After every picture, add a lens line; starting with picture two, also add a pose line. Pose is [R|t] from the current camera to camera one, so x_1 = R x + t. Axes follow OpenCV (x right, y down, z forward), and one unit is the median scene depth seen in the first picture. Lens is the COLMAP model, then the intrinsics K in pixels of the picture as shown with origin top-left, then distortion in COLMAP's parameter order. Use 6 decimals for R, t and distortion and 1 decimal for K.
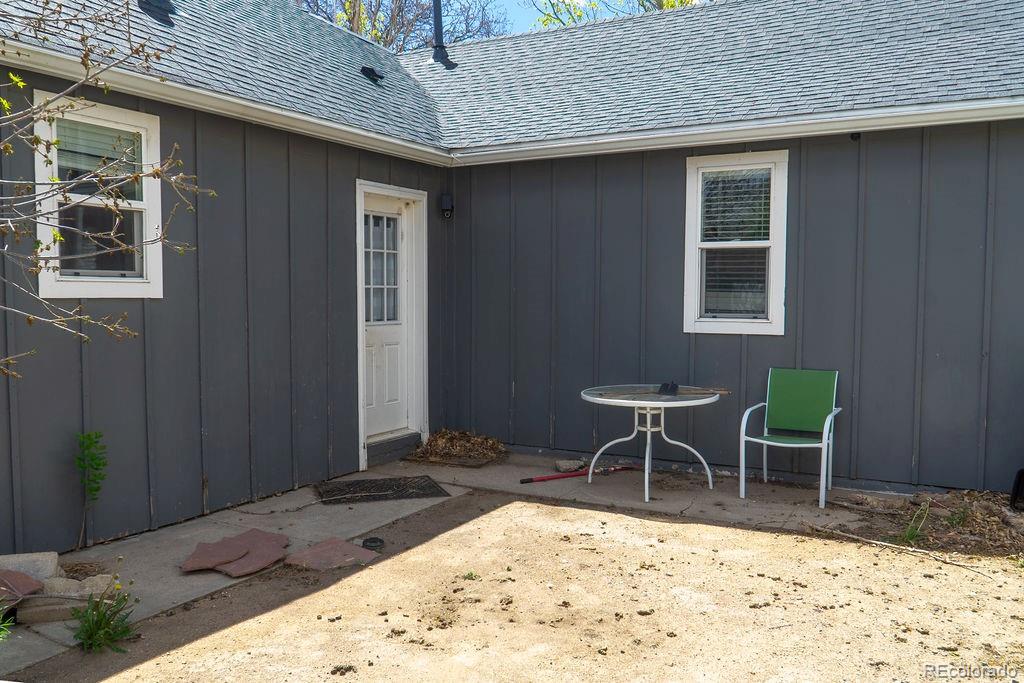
lens RADIAL K [[797.5, 0, 518.1], [0, 797.5, 343.4], [0, 0, 1]] dist [-0.004806, -0.020424]
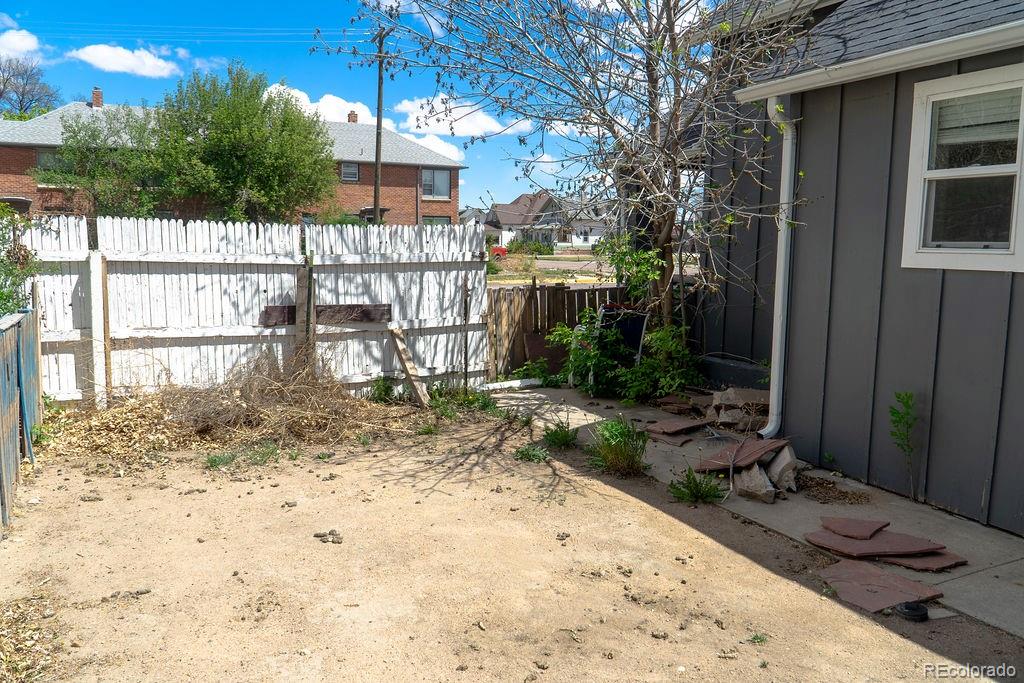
lens RADIAL K [[797.5, 0, 517.4], [0, 797.5, 340.6], [0, 0, 1]] dist [-0.004806, -0.020424]
pose [[-0.556064, 0.087743, -0.826495, 0.698135], [-0.070259, 0.985890, 0.151935, -0.091727], [0.828165, 0.142554, -0.542053, 1.230045]]
